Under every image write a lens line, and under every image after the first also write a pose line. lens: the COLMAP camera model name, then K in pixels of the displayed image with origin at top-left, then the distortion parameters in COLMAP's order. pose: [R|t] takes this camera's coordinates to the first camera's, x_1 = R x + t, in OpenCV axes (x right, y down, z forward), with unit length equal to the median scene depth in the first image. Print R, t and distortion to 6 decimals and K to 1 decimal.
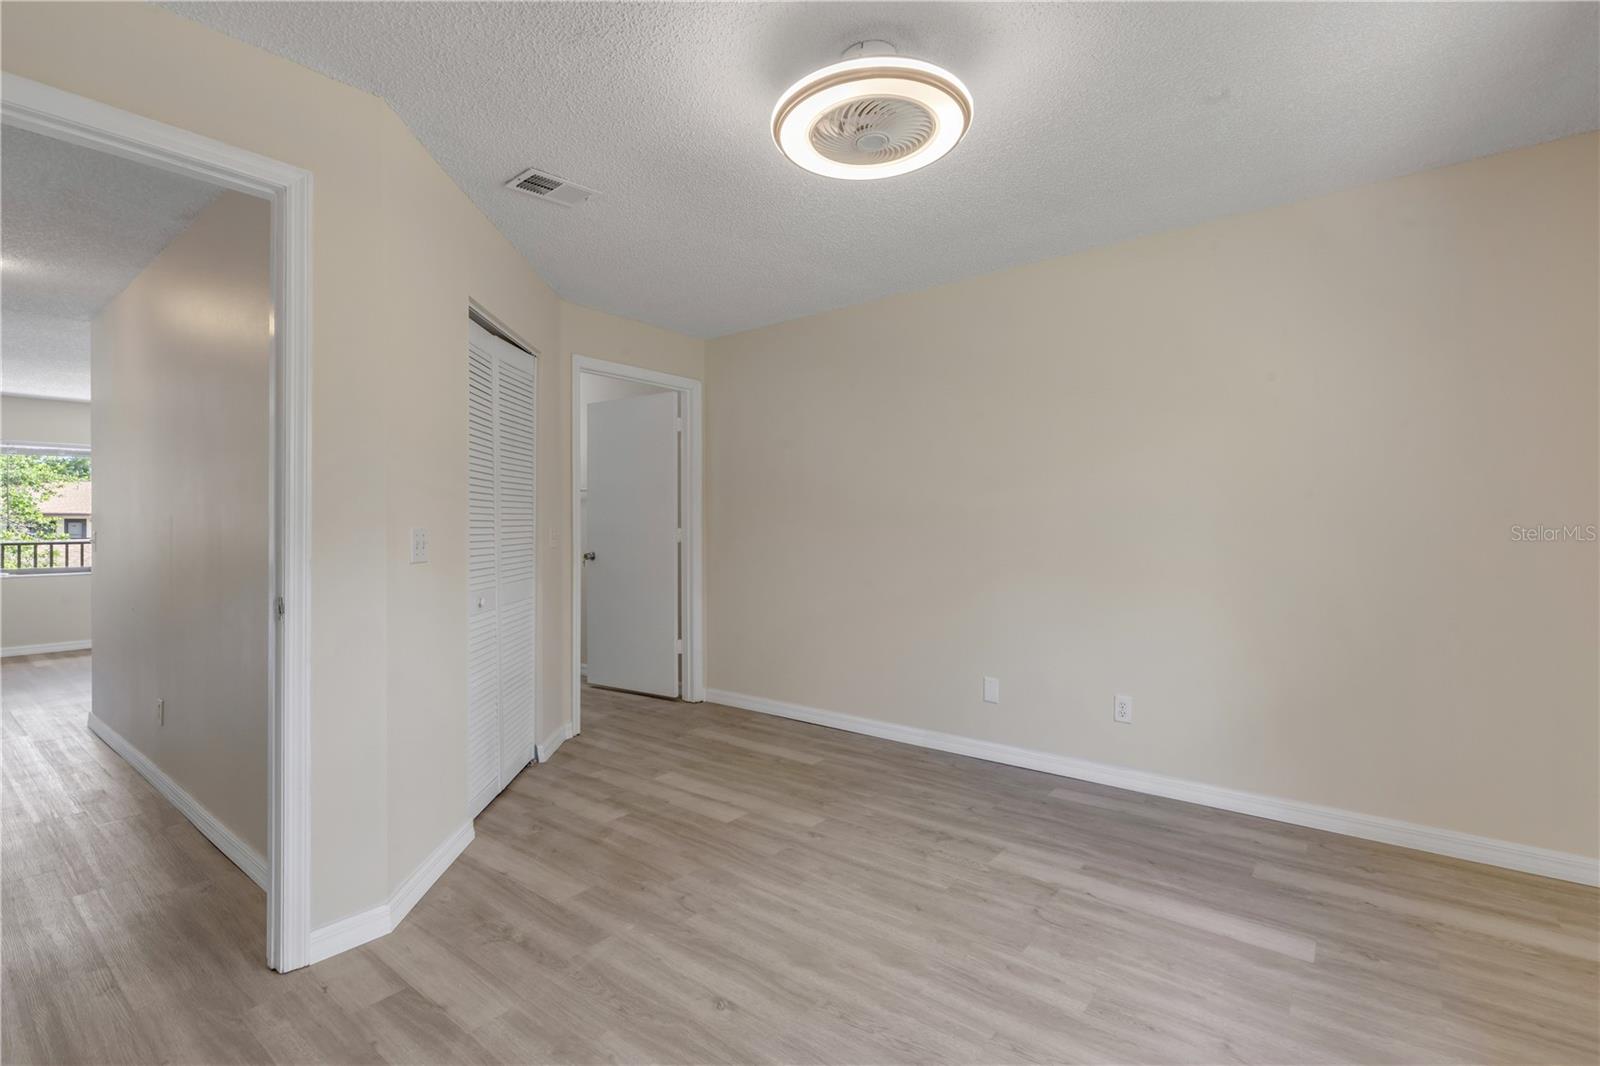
lens RADIAL K [[717.9, 0, 800.0], [0, 717.9, 533.0], [0, 0, 1]] dist [0.002308, -0.000226]
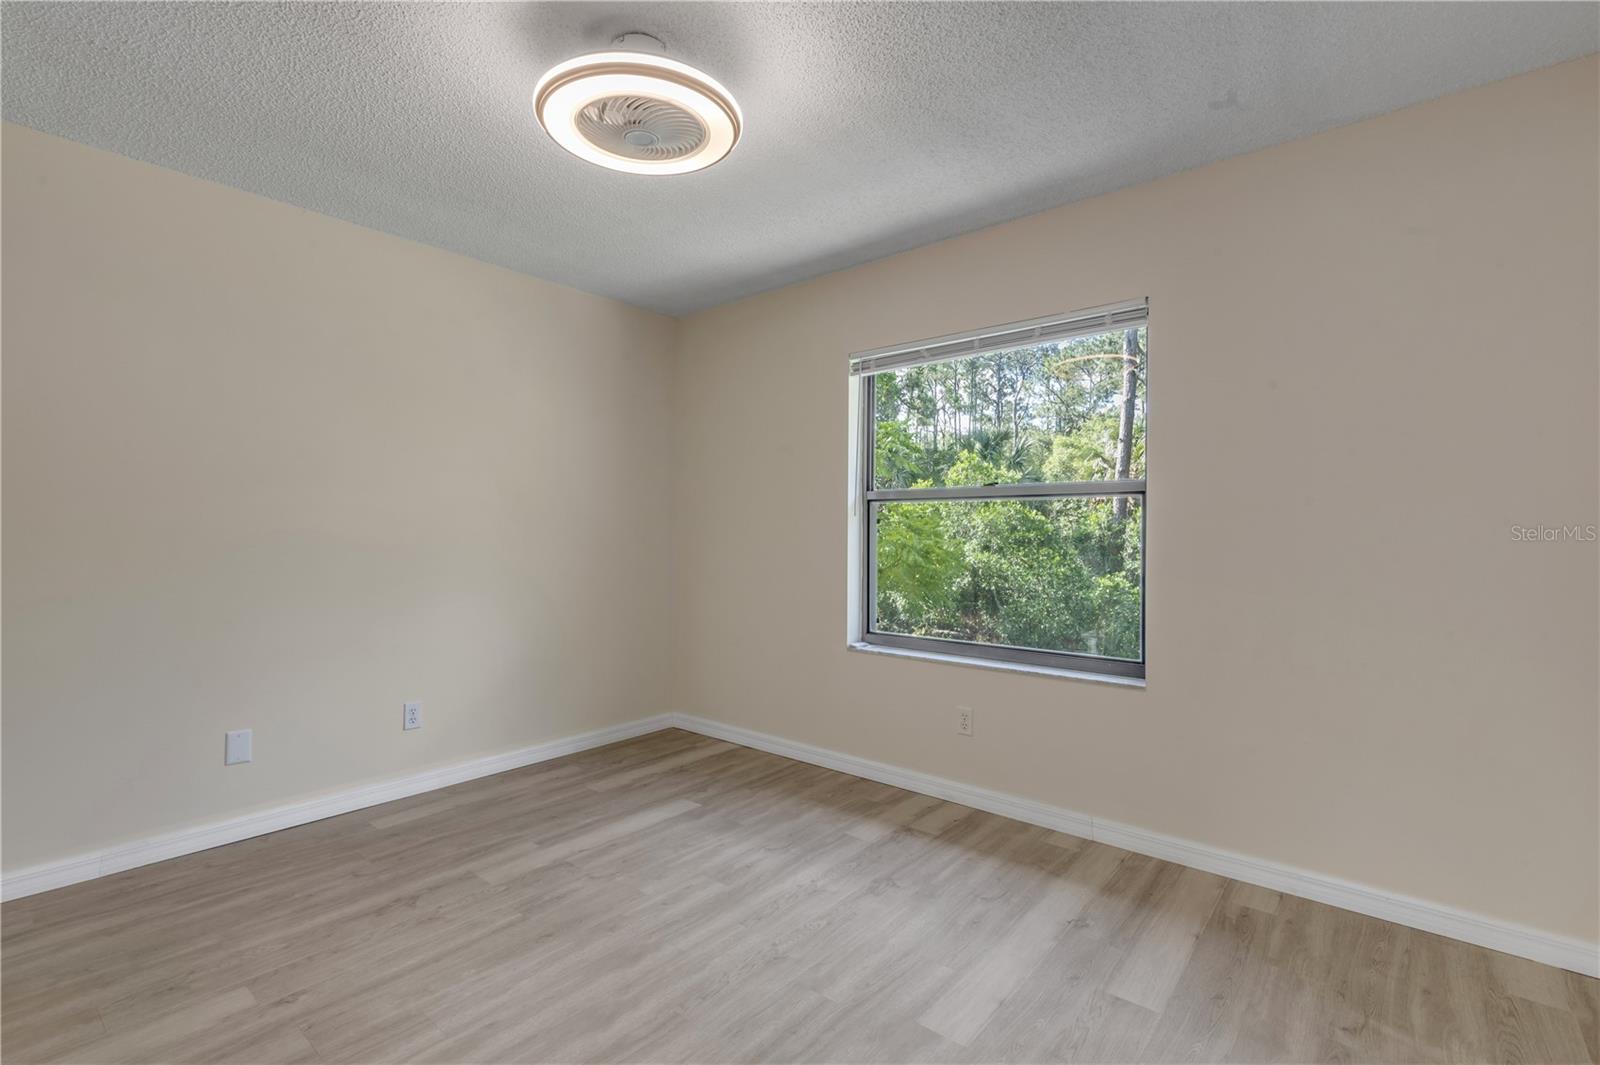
lens RADIAL K [[717.9, 0, 800.0], [0, 717.9, 532.5], [0, 0, 1]] dist [0.002308, -0.000226]
pose [[0.036950, 0.006541, 0.999296, -0.663519], [0.003543, 0.999971, -0.006677, 0.004202], [-0.999311, 0.003787, 0.036926, 0.552902]]
